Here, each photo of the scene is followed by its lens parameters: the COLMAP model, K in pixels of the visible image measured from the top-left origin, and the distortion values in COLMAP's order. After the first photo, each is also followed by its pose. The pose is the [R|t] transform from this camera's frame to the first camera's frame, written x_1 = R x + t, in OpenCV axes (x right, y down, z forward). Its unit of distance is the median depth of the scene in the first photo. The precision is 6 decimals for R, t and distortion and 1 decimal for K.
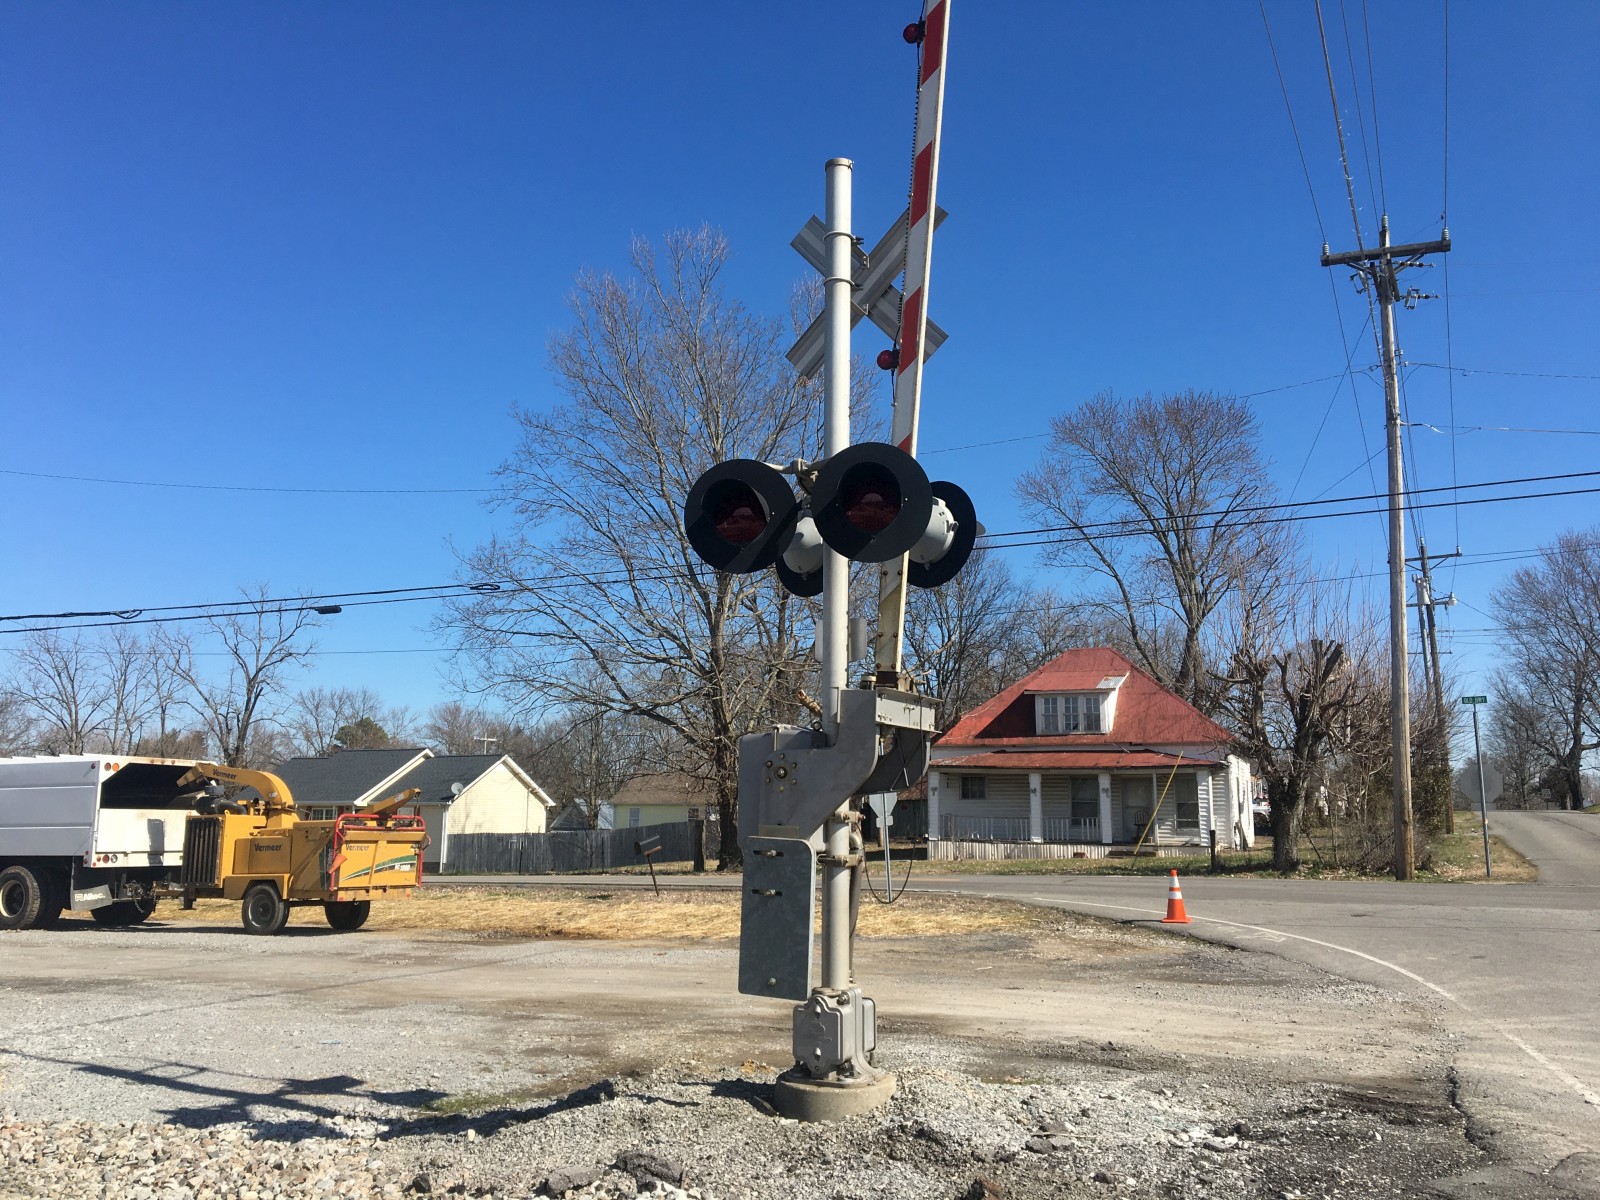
lens RADIAL K [[1351.6, 0, 787.0], [0, 1351.6, 595.4], [0, 0, 1]] dist [0.112551, -0.176560]
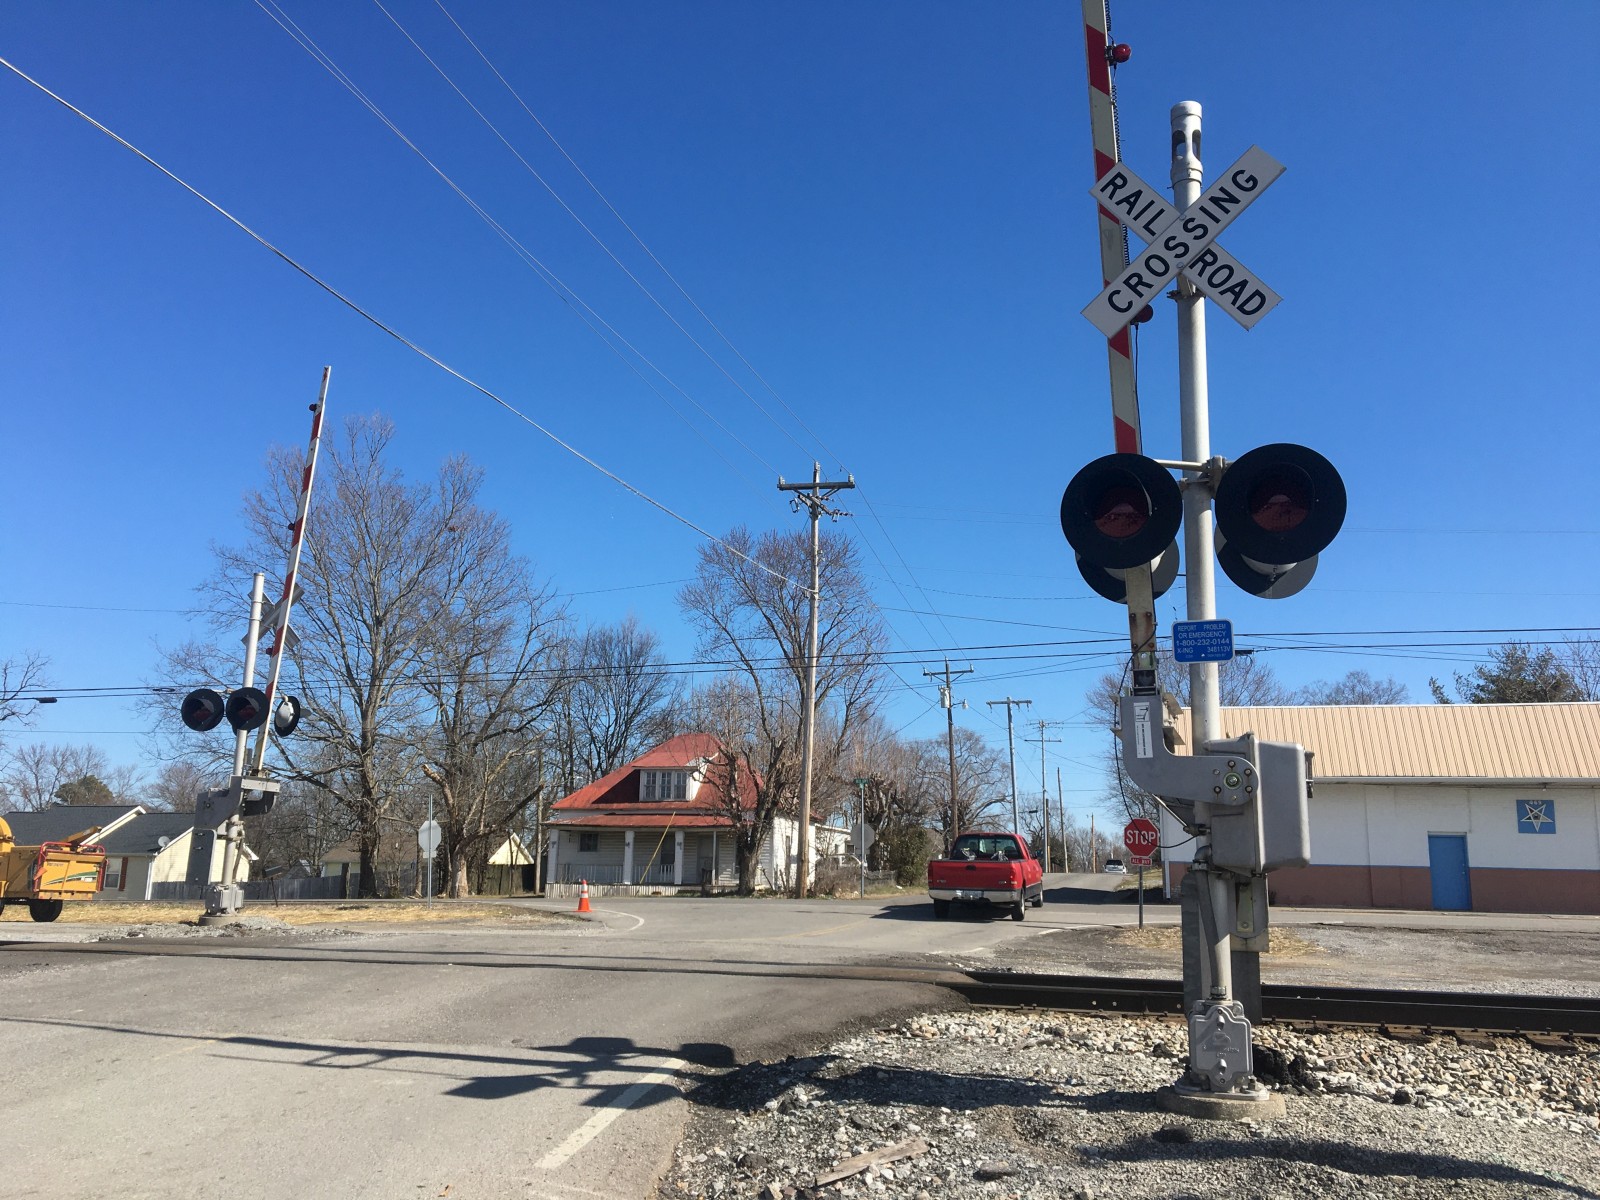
lens RADIAL K [[1356.5, 0, 788.5], [0, 1356.5, 593.4], [0, 0, 1]] dist [0.086313, -0.110376]
pose [[0.986107, 0.045617, 0.159726, 0.113449], [-0.037427, 0.997844, -0.053917, -0.031578], [-0.161841, 0.047190, 0.985688, -0.322135]]
